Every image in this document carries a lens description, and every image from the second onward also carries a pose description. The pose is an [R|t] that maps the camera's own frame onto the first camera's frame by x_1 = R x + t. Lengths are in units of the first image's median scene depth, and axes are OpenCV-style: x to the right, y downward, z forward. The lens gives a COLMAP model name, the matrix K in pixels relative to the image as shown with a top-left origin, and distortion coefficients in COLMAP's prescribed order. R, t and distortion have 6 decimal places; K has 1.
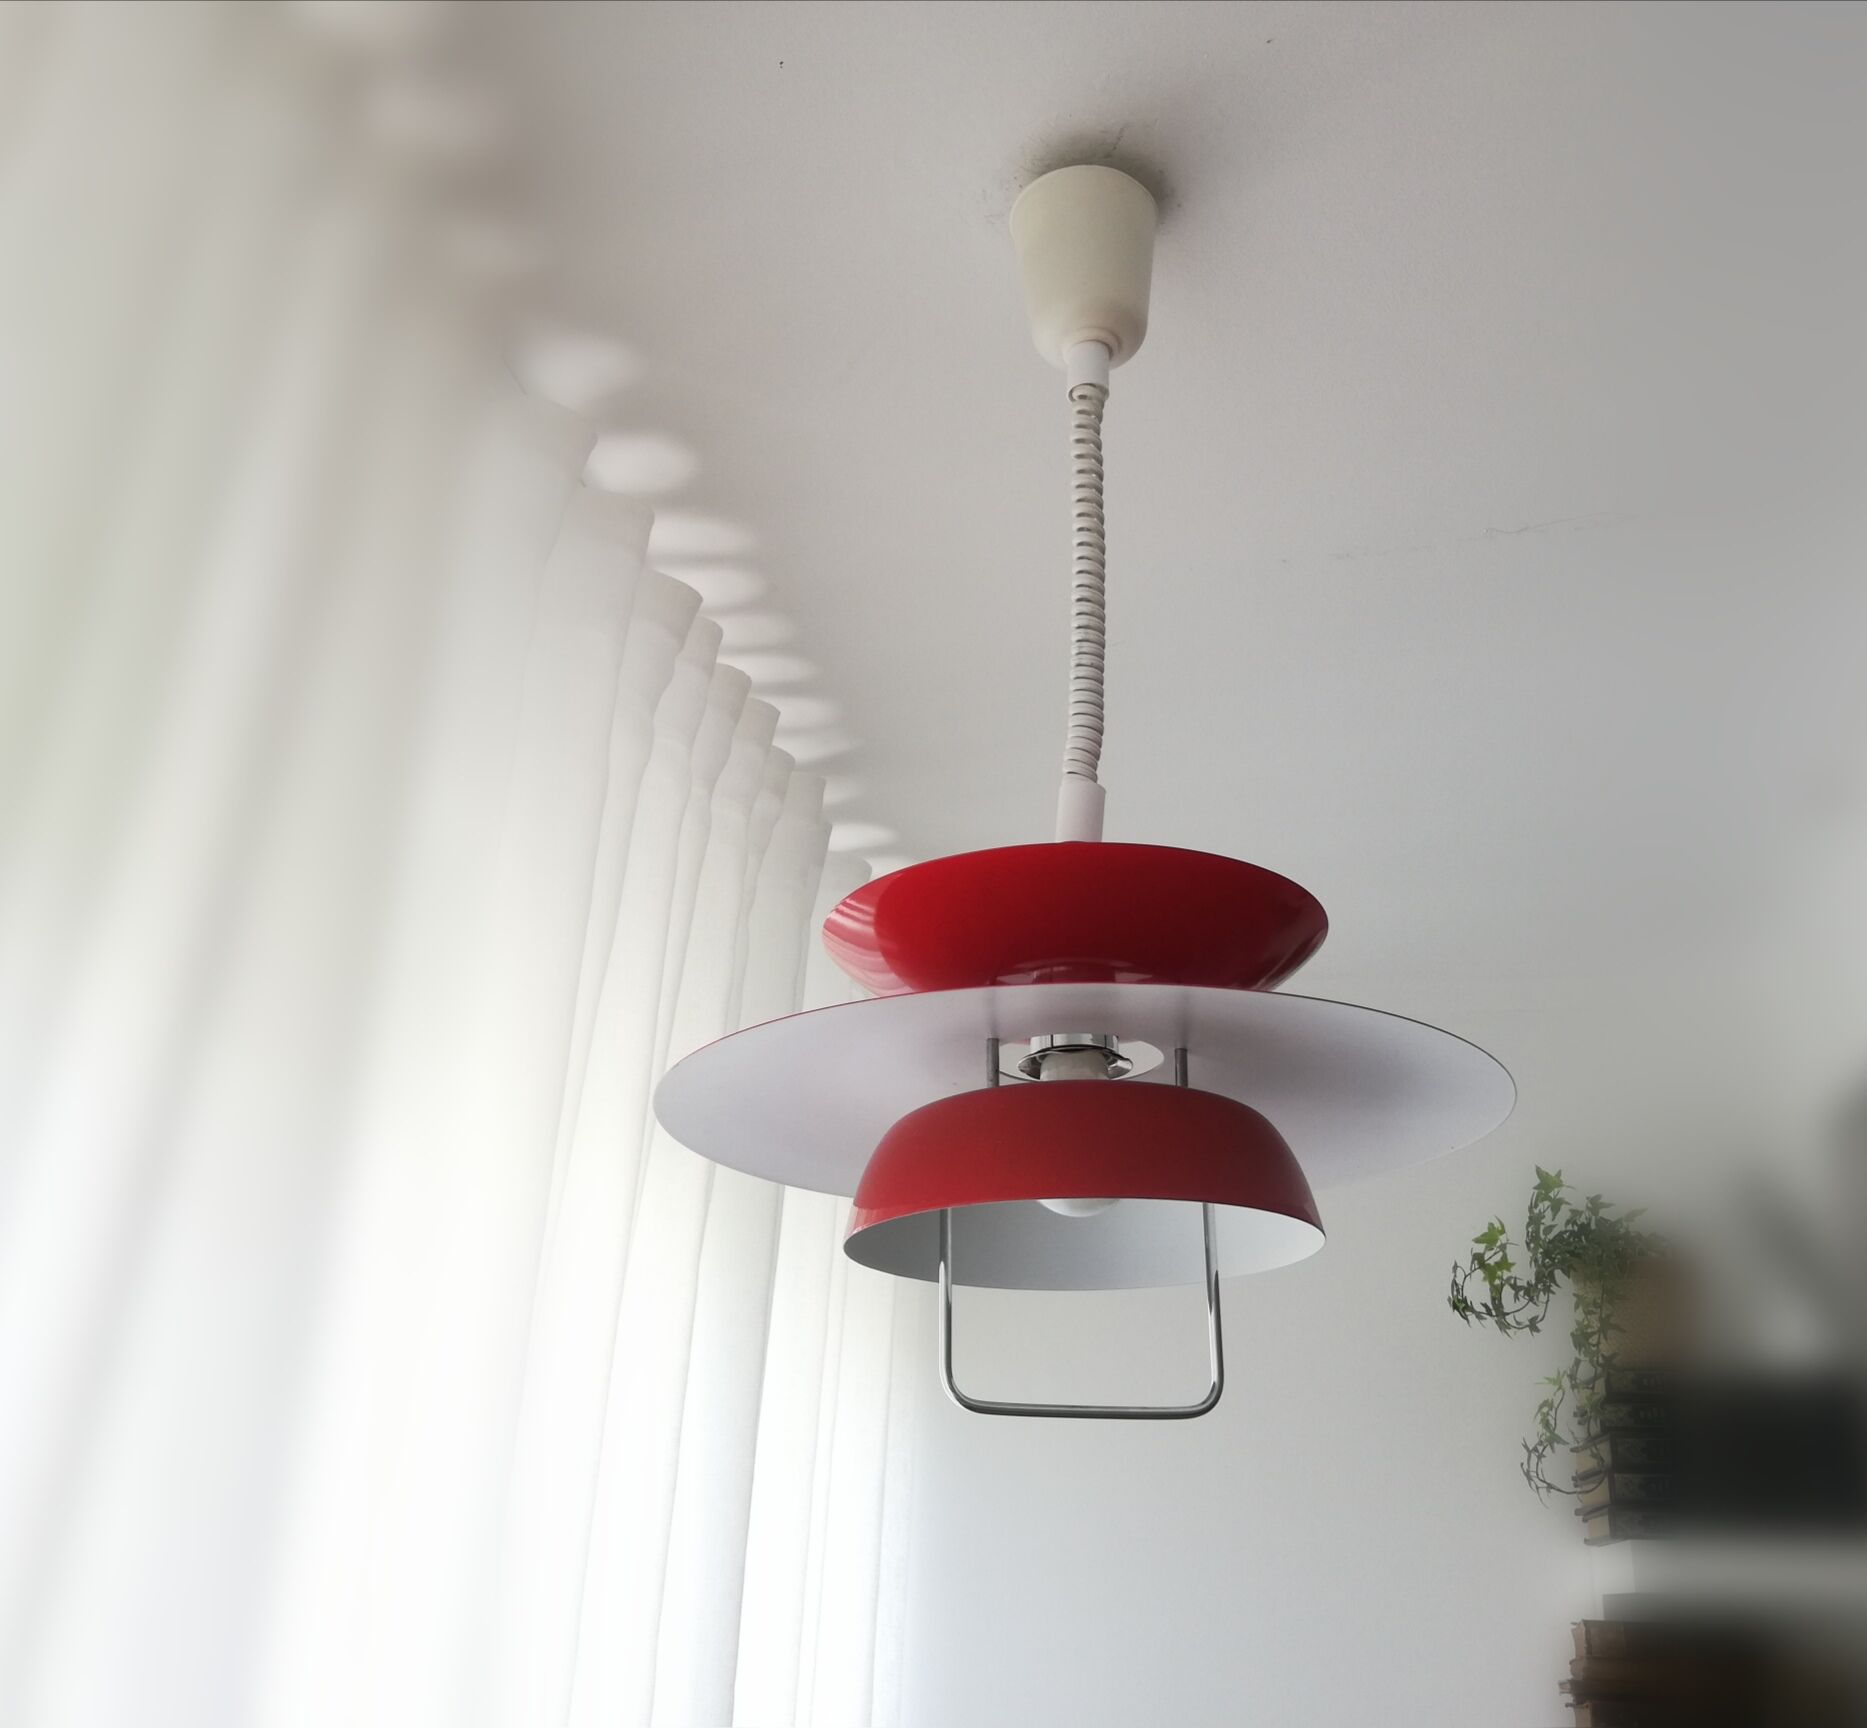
lens RADIAL K [[1660.1, 0, 962.9], [0, 1660.1, 861.2], [0, 0, 1]] dist [0.075821, -0.168857]
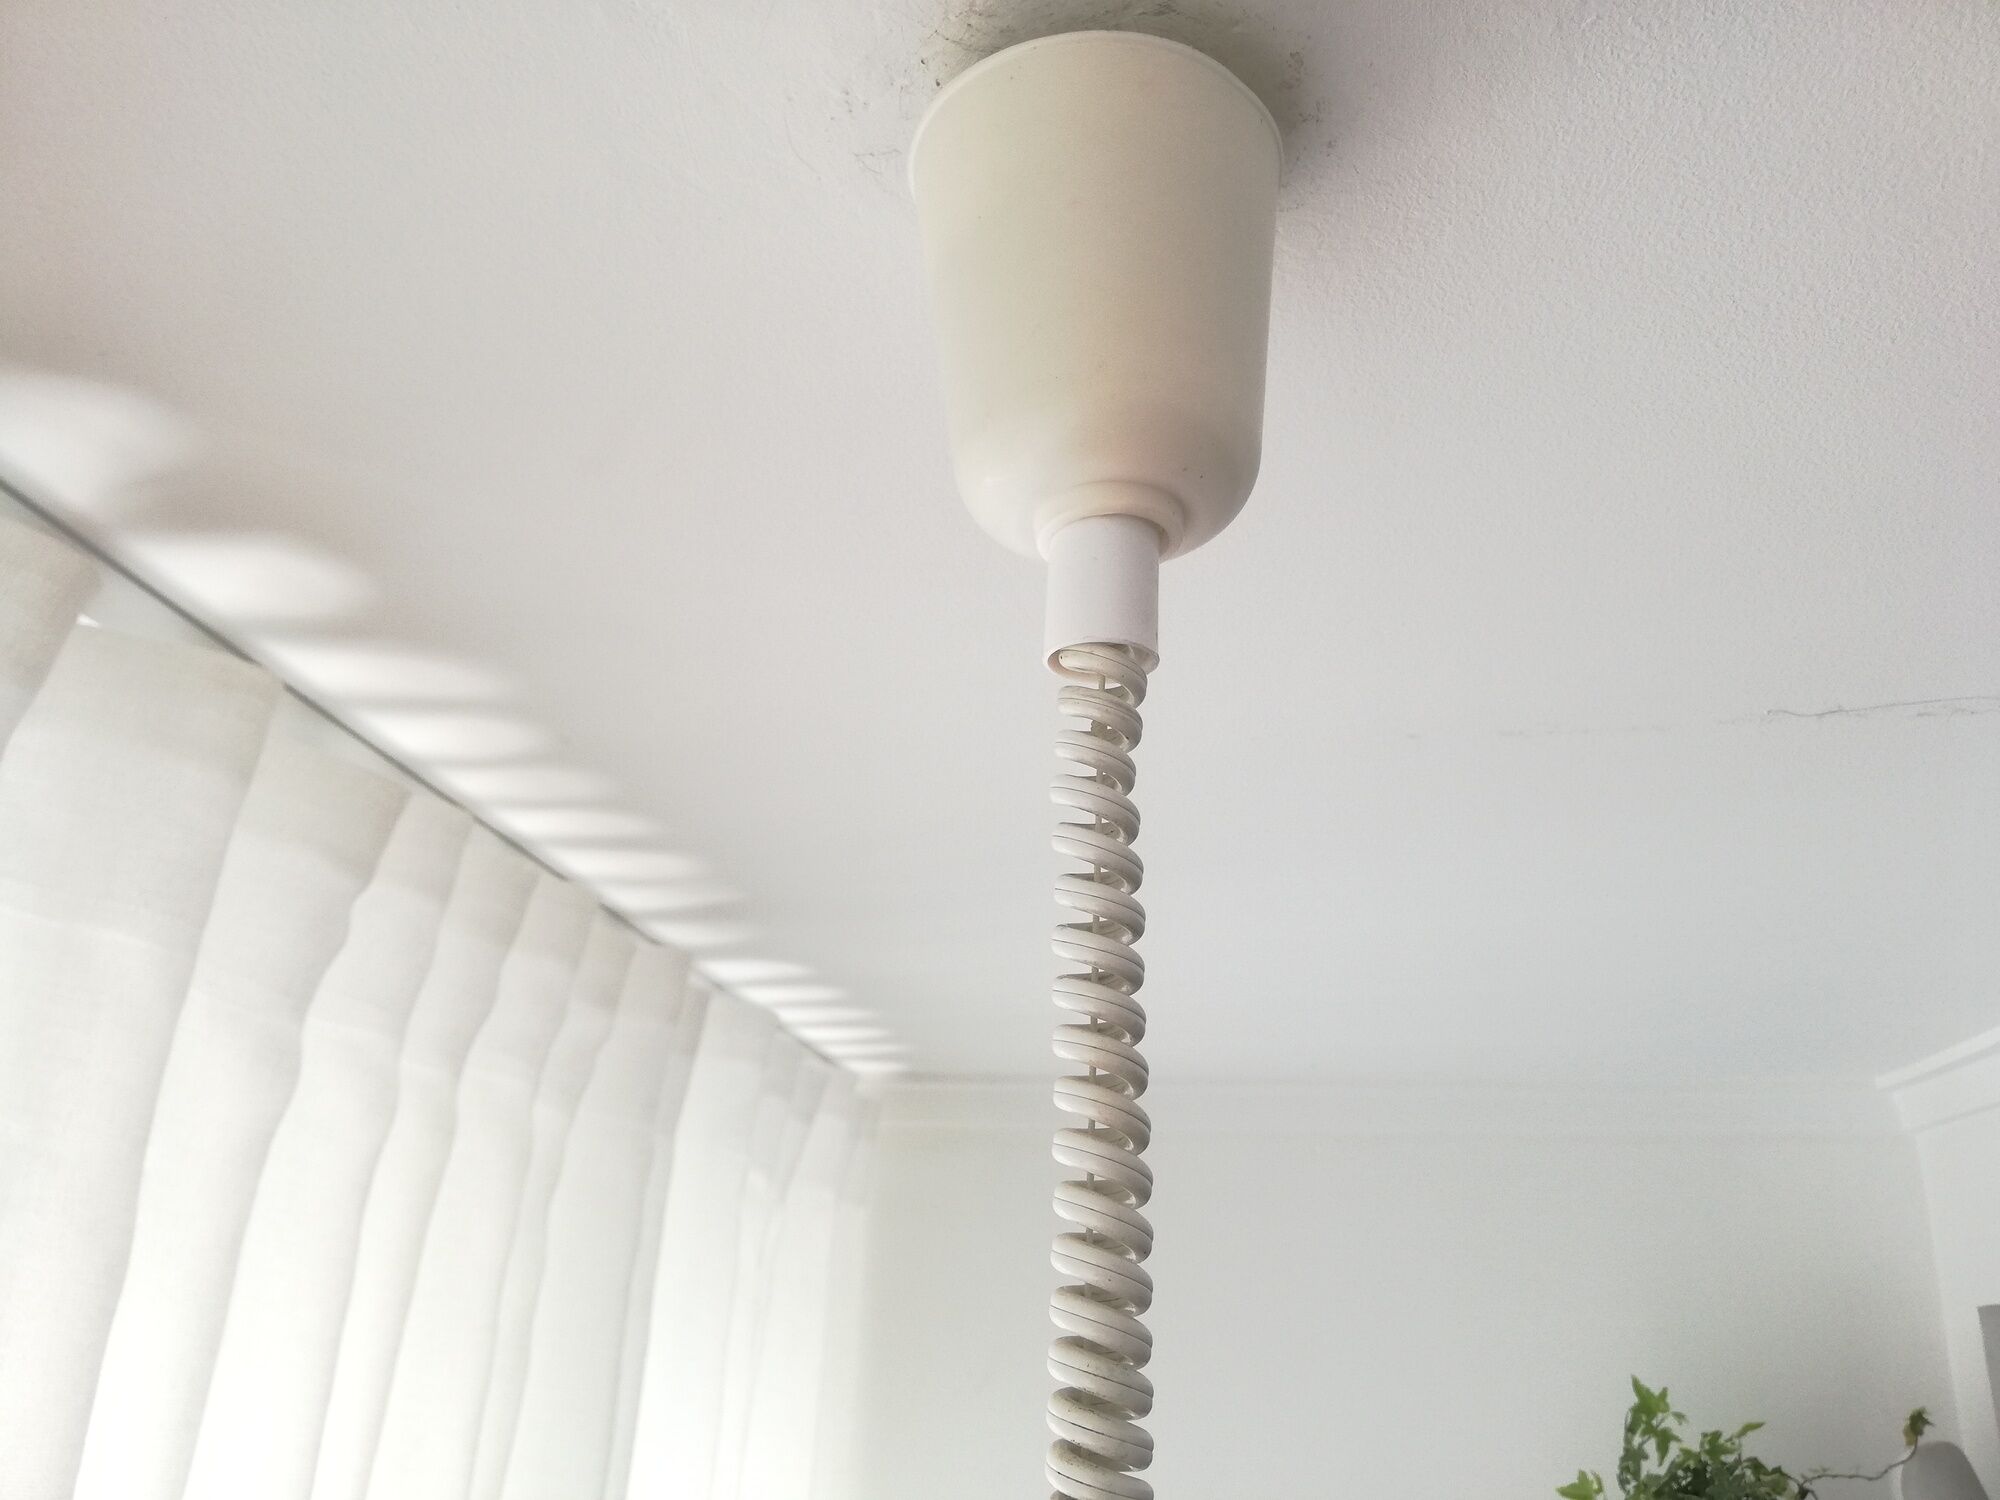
lens RADIAL K [[1512.0, 0, 1000.0], [0, 1512.0, 750.0], [0, 0, 1]] dist [0.006836, -0.036823]
pose [[0.999397, 0.018358, 0.029483, 0.021547], [-0.019136, 0.999470, 0.026321, -0.132327], [-0.028984, -0.026869, 0.999219, 0.330630]]
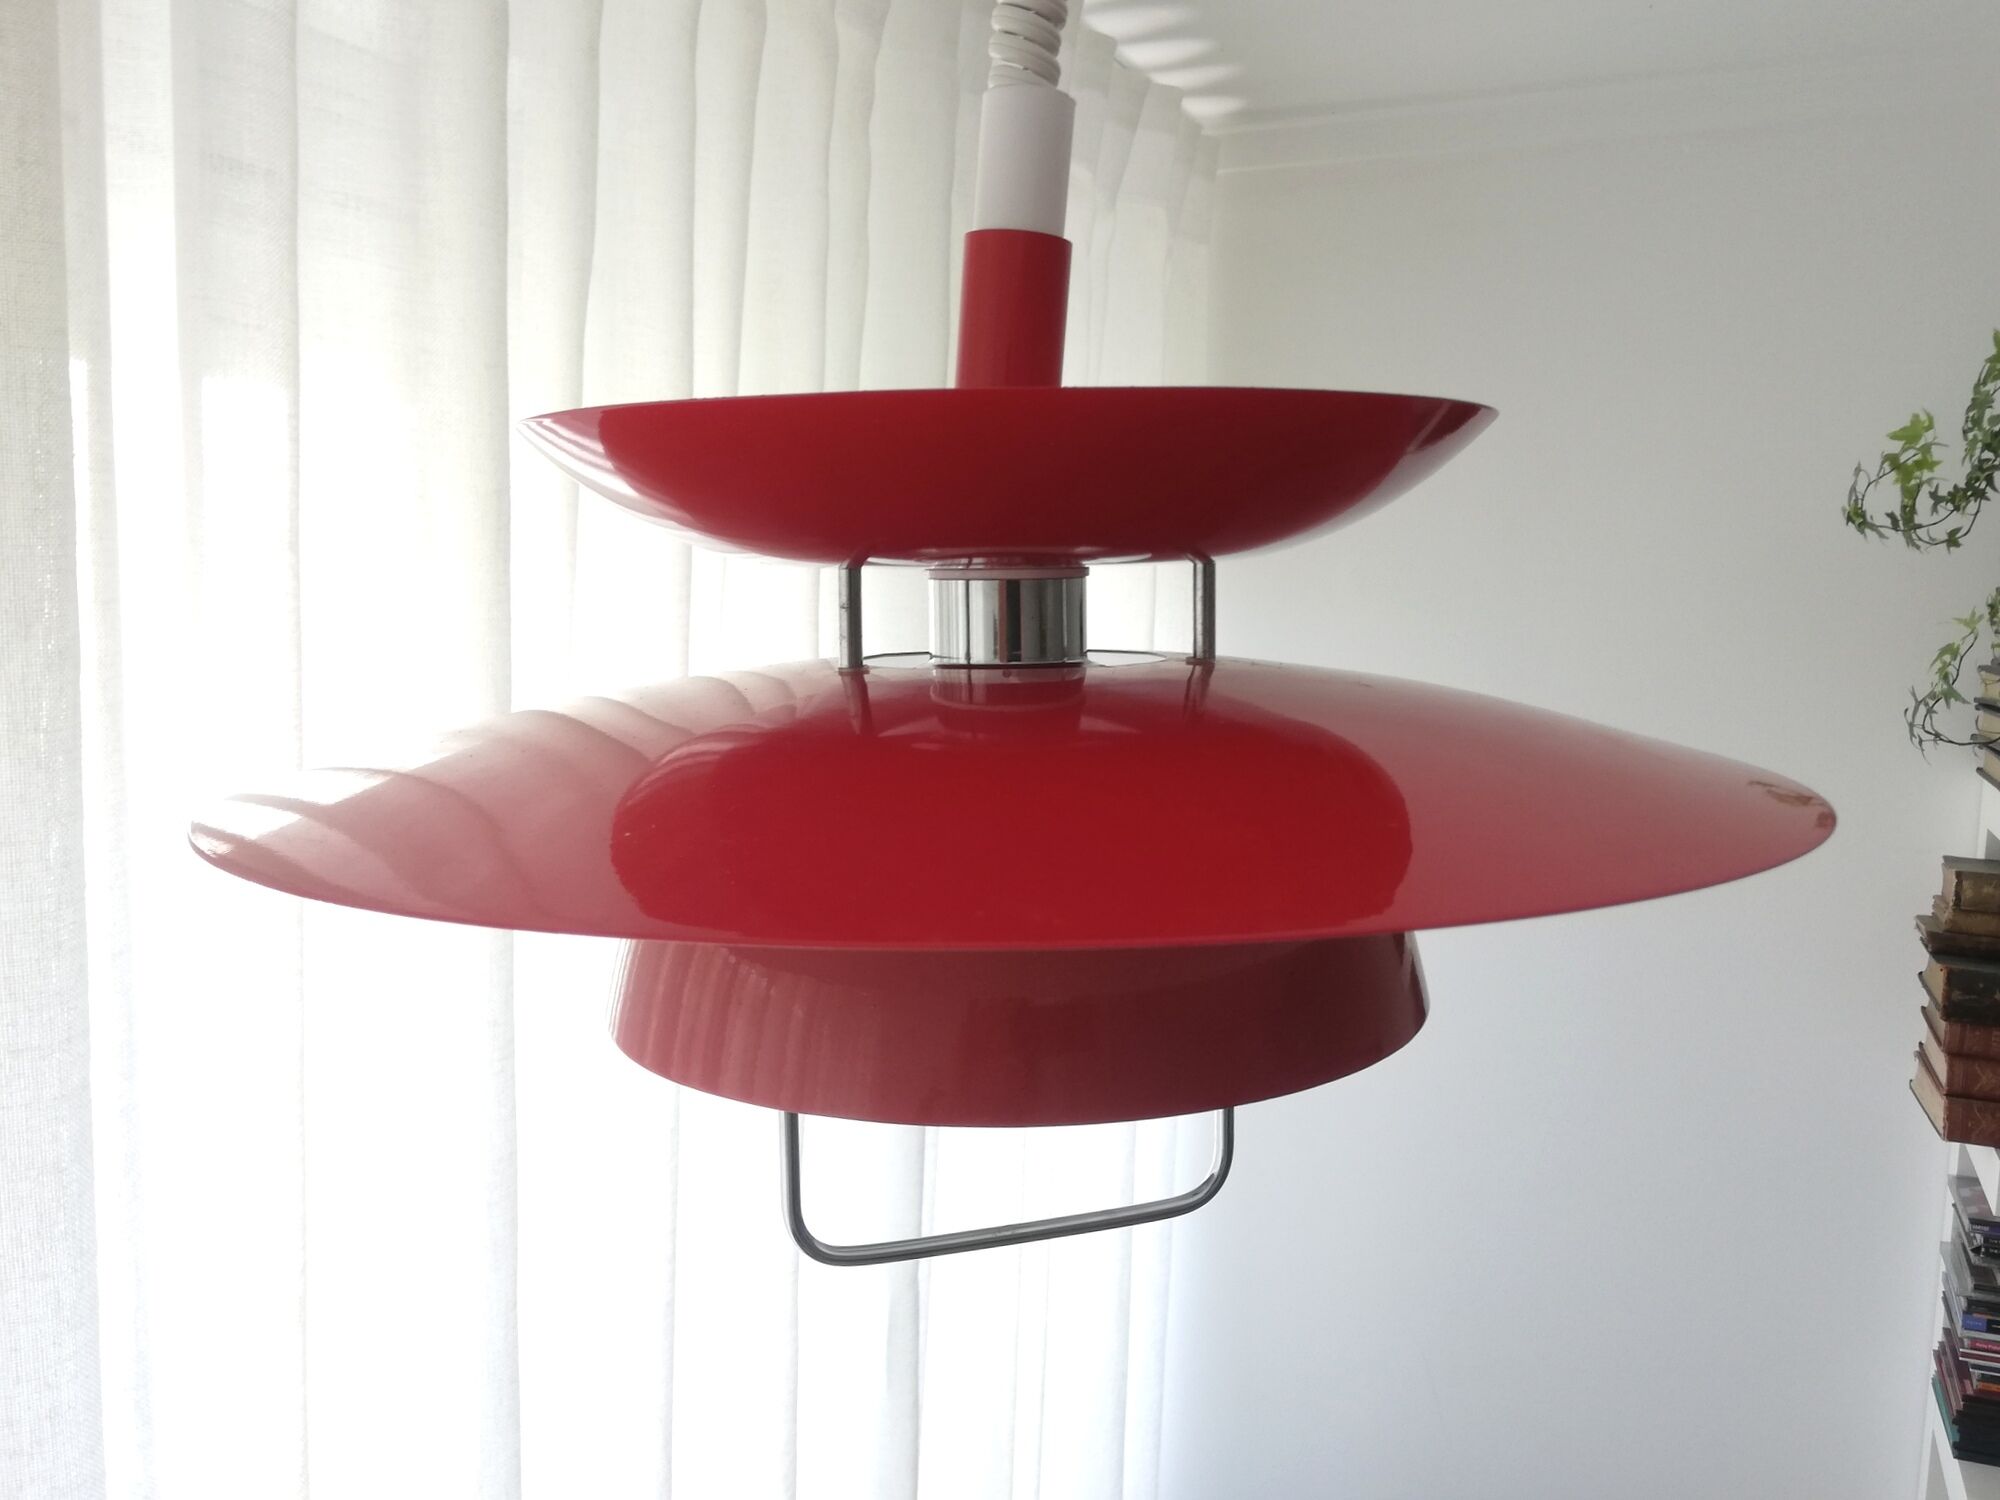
lens RADIAL K [[1601.2, 0, 1000.0], [0, 1601.2, 750.0], [0, 0, 1]] dist [0.005662, -0.036197]
pose [[0.973541, 0.003577, -0.228484, 0.074849], [0.108318, 0.873187, 0.475197, -0.045358], [0.201209, -0.487373, 0.849696, 0.218571]]
